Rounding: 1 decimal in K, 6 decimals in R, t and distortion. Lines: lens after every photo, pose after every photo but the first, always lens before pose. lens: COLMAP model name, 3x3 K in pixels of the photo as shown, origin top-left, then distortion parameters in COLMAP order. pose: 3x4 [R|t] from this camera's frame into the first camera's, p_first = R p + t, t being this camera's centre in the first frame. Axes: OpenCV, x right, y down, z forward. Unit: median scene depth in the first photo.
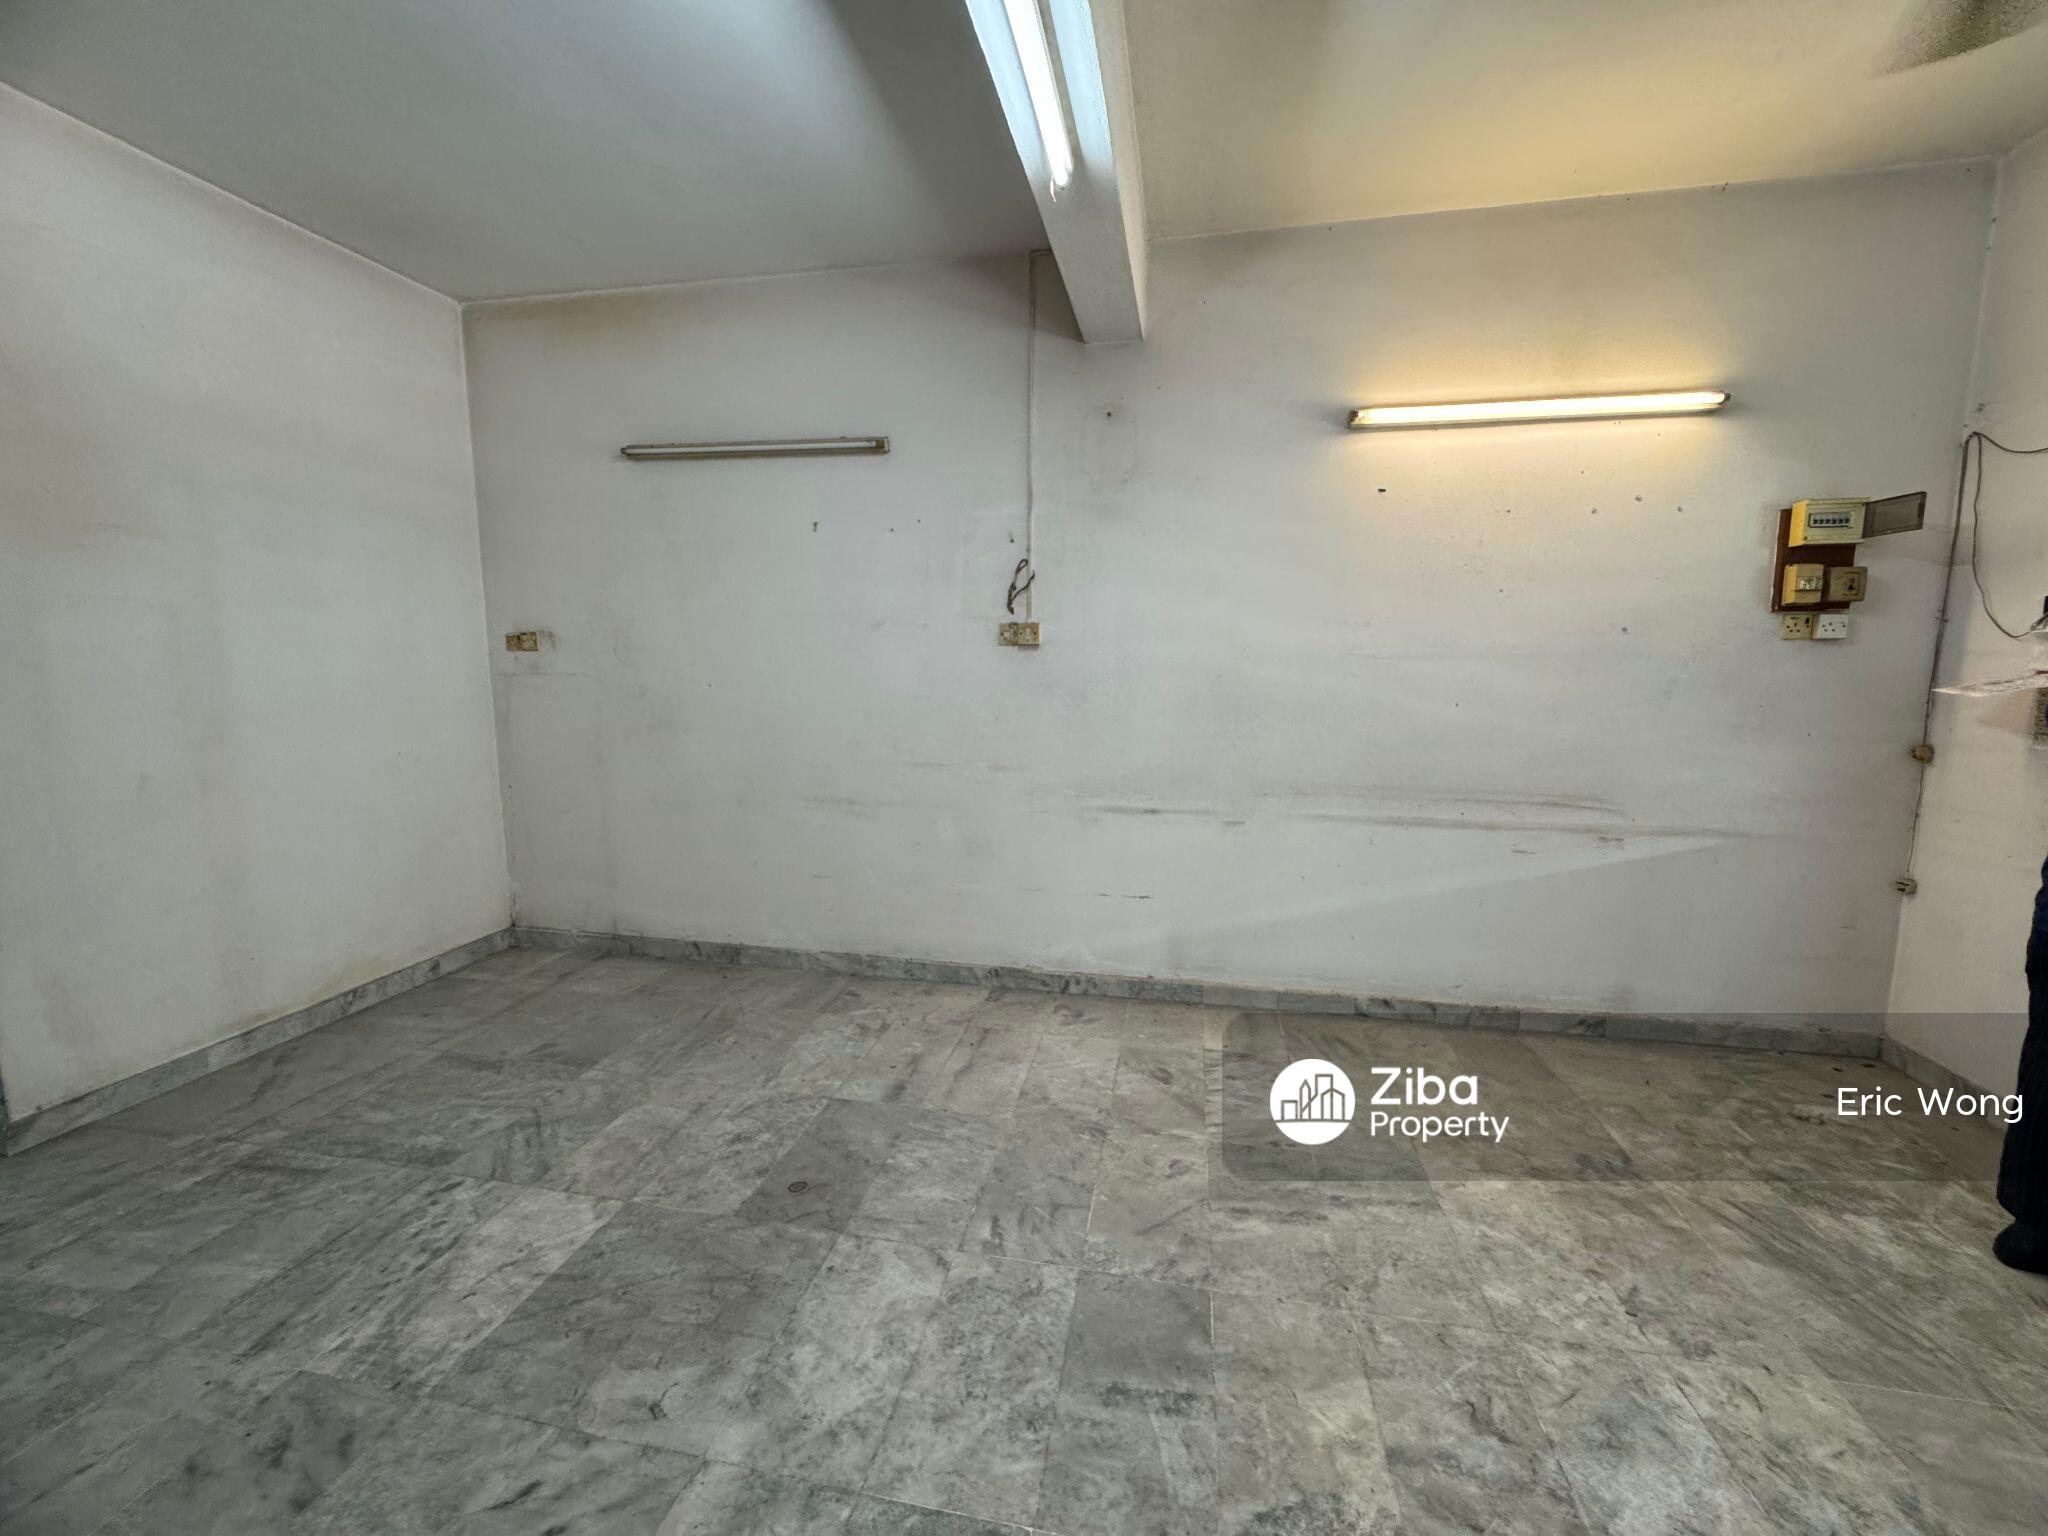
lens RADIAL K [[824.2, 0, 1024.0], [0, 824.2, 768.0], [0, 0, 1]] dist [-0.002449, -0.000145]
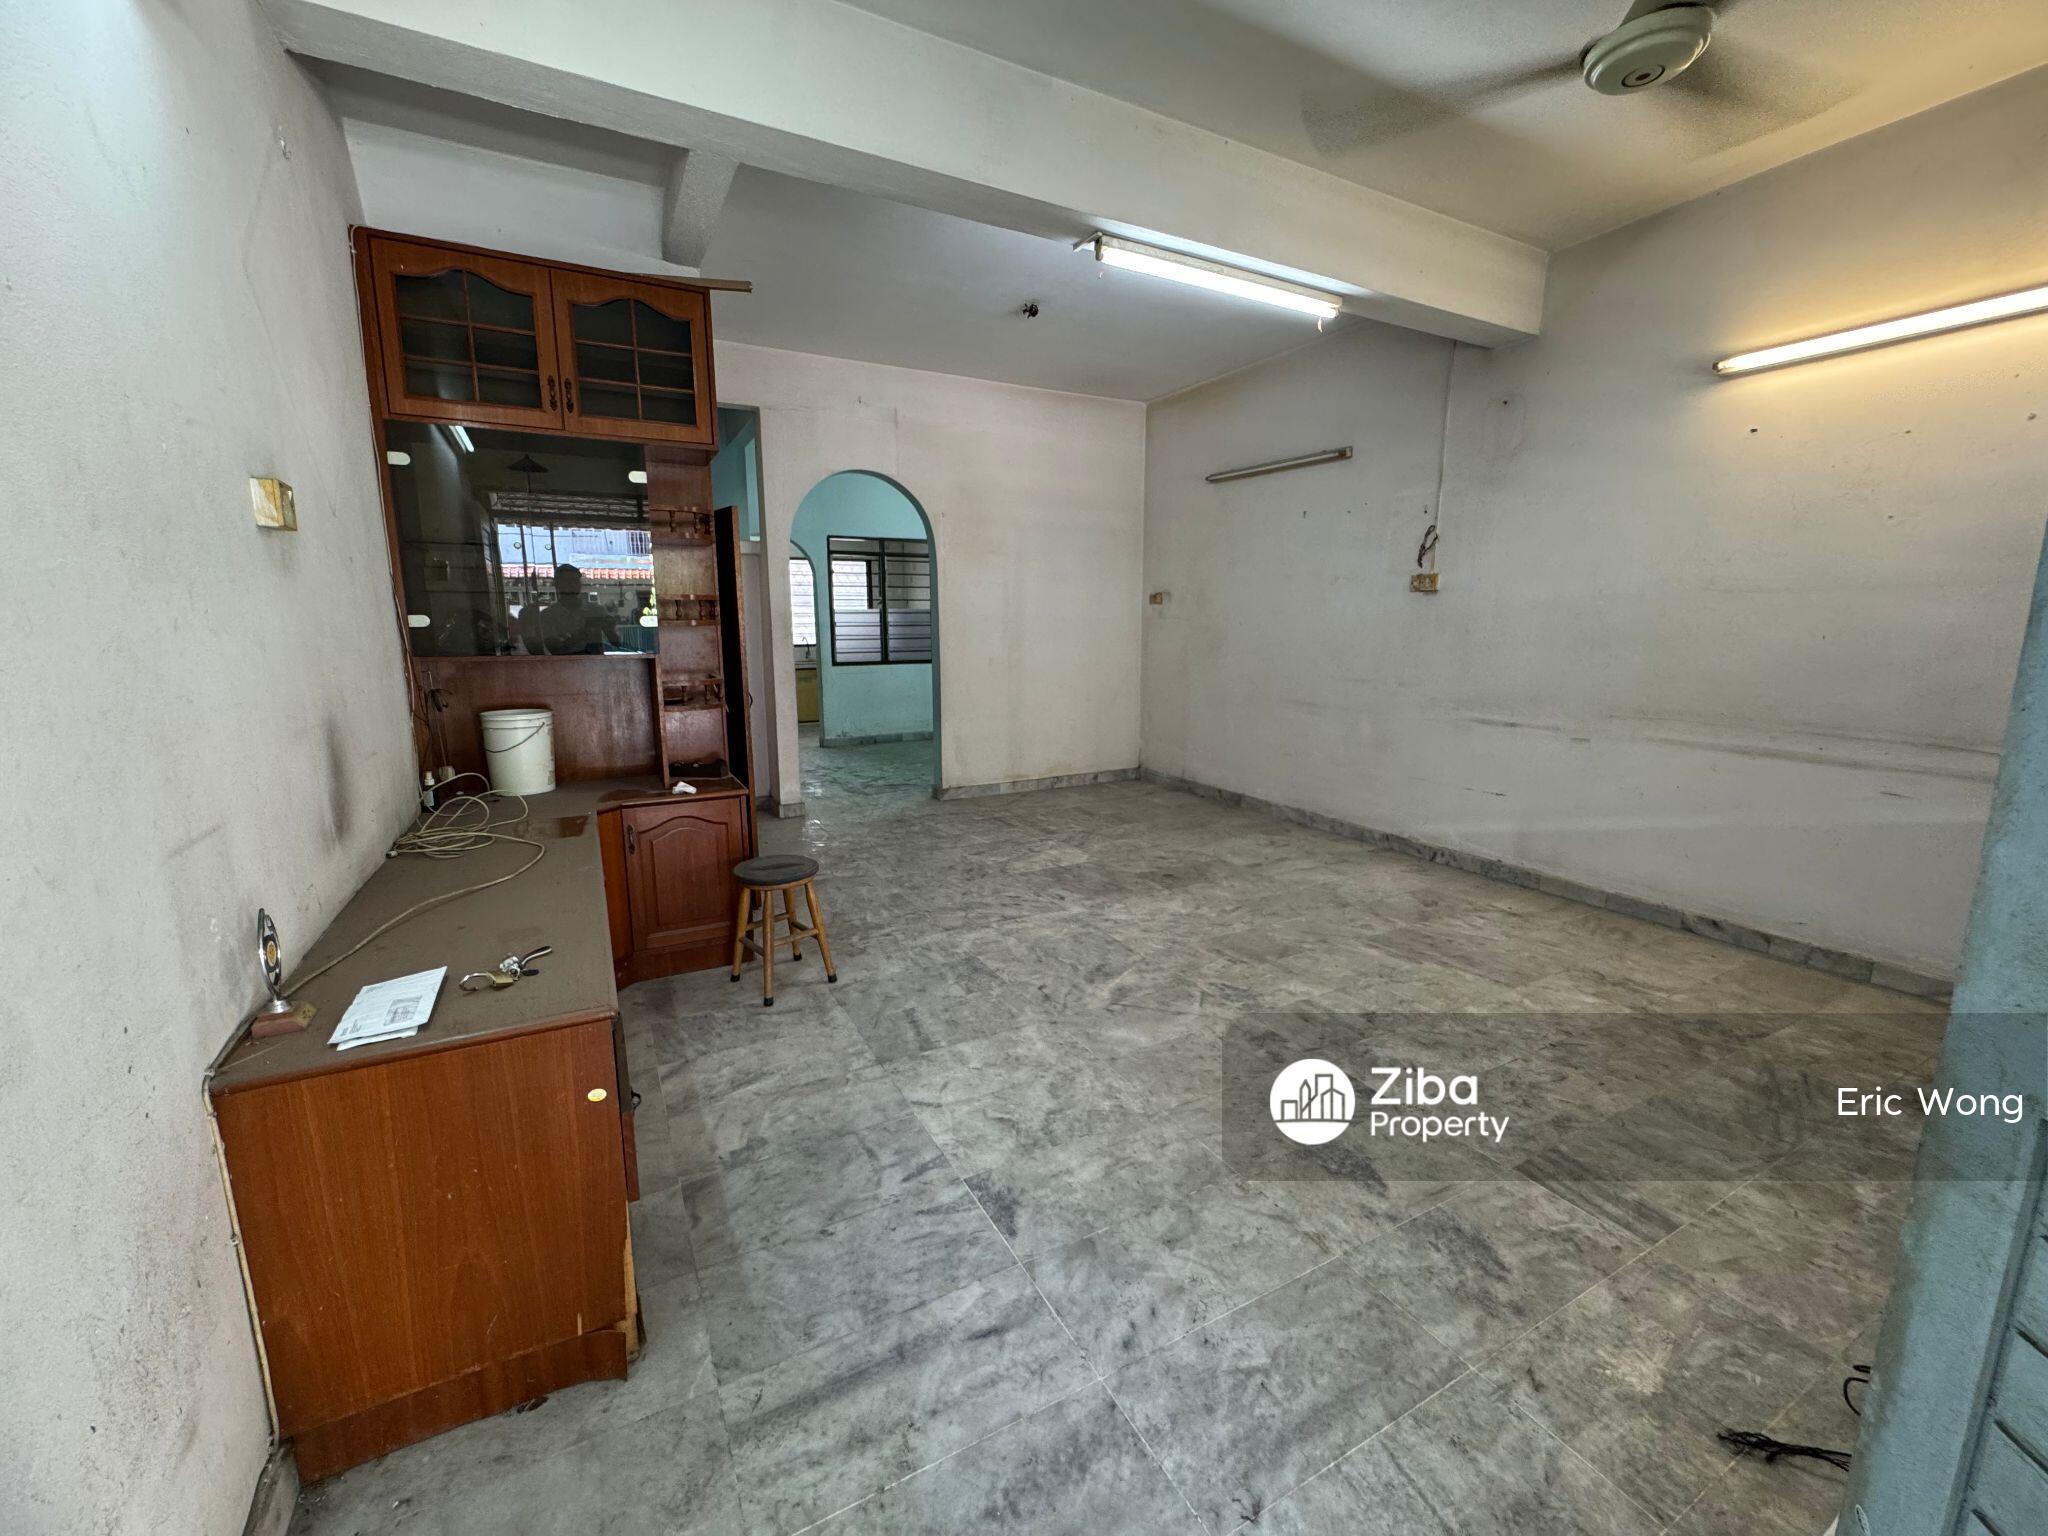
lens RADIAL K [[824.2, 0, 1024.0], [0, 824.2, 768.0], [0, 0, 1]] dist [-0.002449, -0.000145]
pose [[0.640581, 0.130293, -0.756756, 0.677168], [-0.095642, 0.991364, 0.089727, 0.082365], [0.761911, 0.014900, 0.647510, -0.373829]]
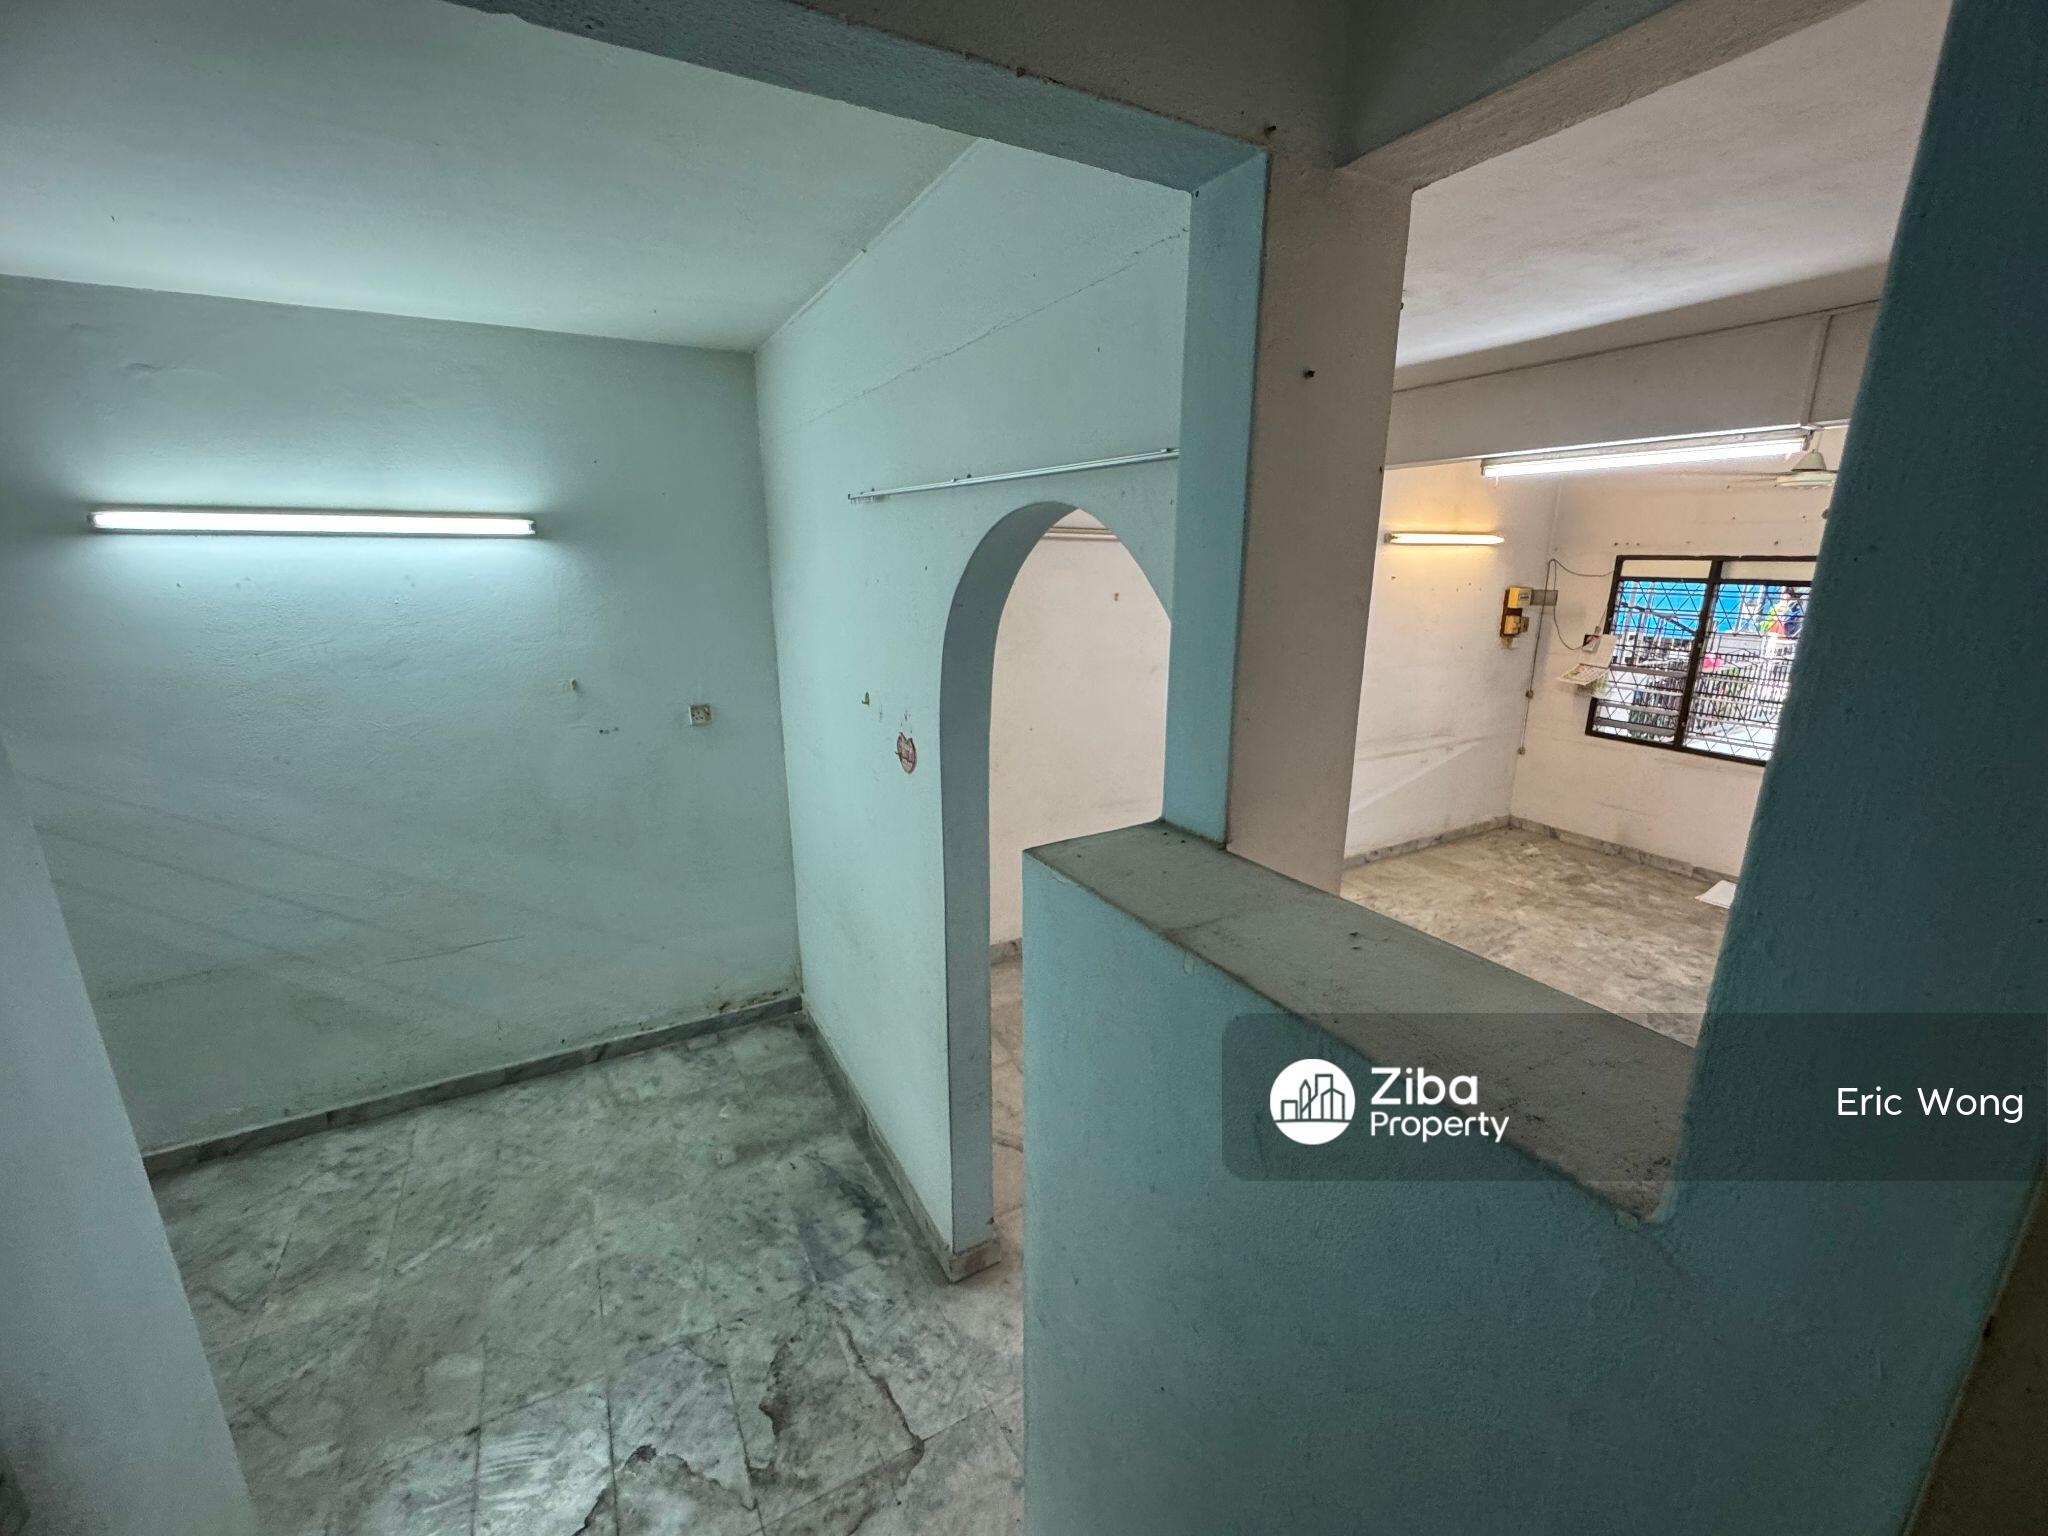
lens RADIAL K [[824.2, 0, 1024.0], [0, 824.2, 768.0], [0, 0, 1]] dist [-0.002449, -0.000145]
pose [[0.758933, -0.170000, 0.628586, -1.365941], [0.084147, 0.982830, 0.164209, -0.287734], [-0.645709, -0.071731, 0.760207, 0.118975]]
